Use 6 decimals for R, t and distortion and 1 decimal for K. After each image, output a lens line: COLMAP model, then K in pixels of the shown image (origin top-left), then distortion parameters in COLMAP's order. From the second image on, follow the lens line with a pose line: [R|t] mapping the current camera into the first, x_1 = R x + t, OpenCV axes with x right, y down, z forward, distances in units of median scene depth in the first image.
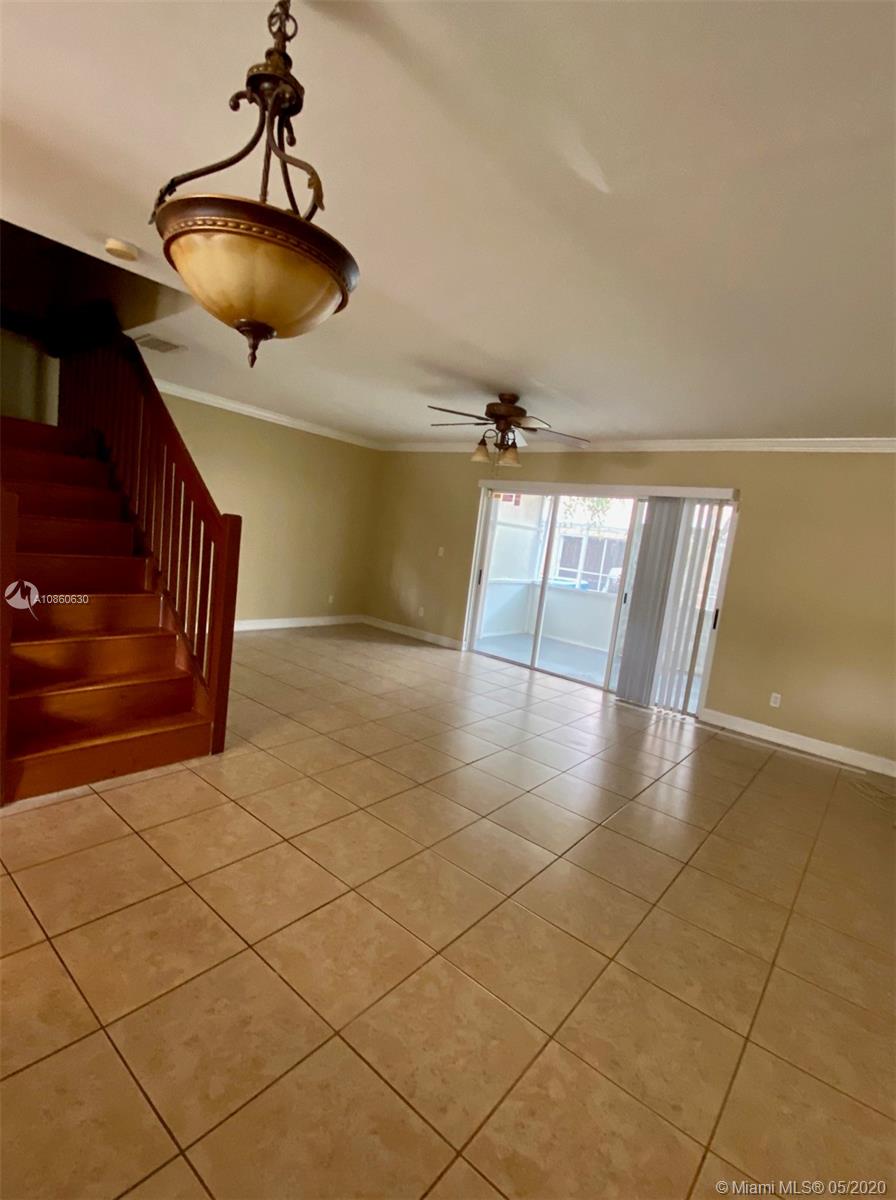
lens RADIAL K [[595.1, 0, 448.0], [0, 595.1, 600.0], [0, 0, 1]] dist [-0.039507, -0.000268]
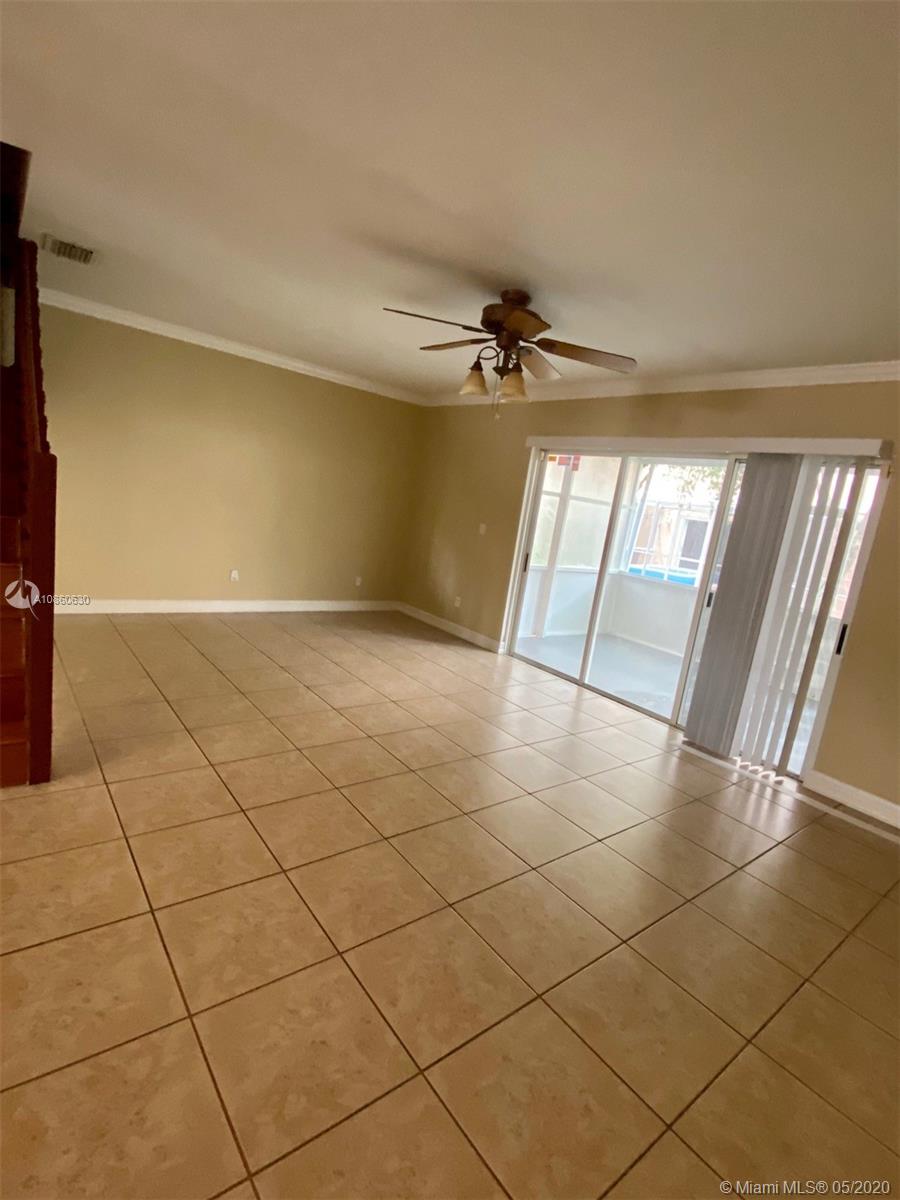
lens RADIAL K [[595.1, 0, 450.0], [0, 595.1, 600.0], [0, 0, 1]] dist [-0.039507, -0.000268]
pose [[0.975071, 0.056495, -0.214581, 0.141196], [-0.050583, 0.998176, 0.032948, -0.010211], [0.216051, -0.021272, 0.976150, 0.229756]]
